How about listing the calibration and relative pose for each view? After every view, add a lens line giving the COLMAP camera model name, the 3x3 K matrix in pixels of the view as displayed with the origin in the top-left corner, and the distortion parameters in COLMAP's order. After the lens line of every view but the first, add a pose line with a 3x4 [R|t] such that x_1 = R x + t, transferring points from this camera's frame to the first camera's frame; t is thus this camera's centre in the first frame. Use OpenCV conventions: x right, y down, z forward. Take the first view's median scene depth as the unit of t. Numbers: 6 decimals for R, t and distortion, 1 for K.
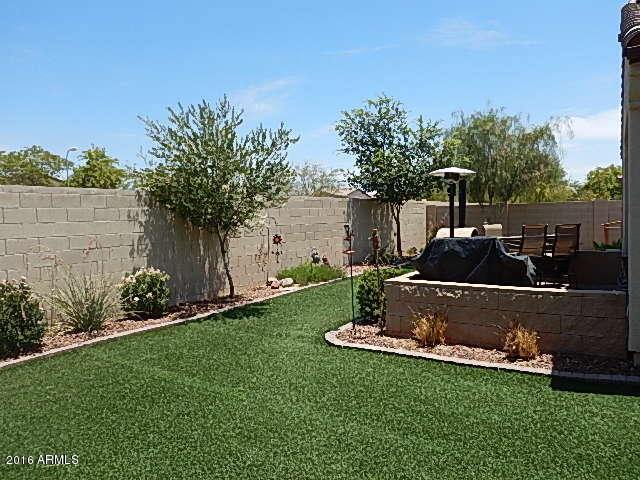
lens RADIAL K [[452.5, 0, 320.0], [0, 452.5, 240.0], [0, 0, 1]] dist [-0.000823, -0.000214]
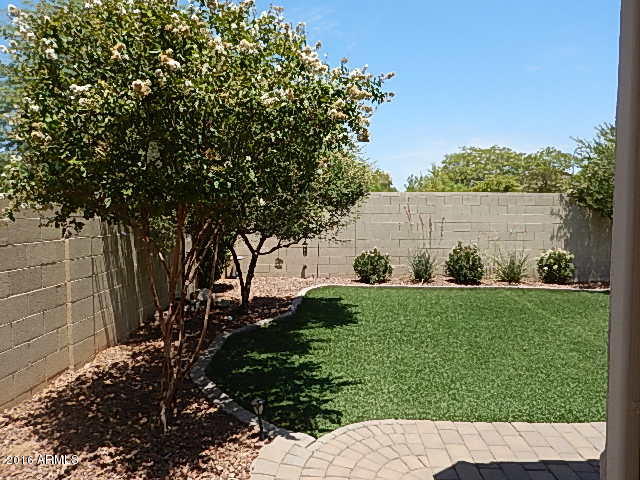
lens RADIAL K [[452.5, 0, 320.0], [0, 452.5, 240.0], [0, 0, 1]] dist [-0.000823, -0.000214]
pose [[0.509727, 0.066968, -0.857726, 0.447784], [-0.057114, 0.997401, 0.043932, 0.016351], [0.858439, 0.026595, 0.512226, -0.357859]]
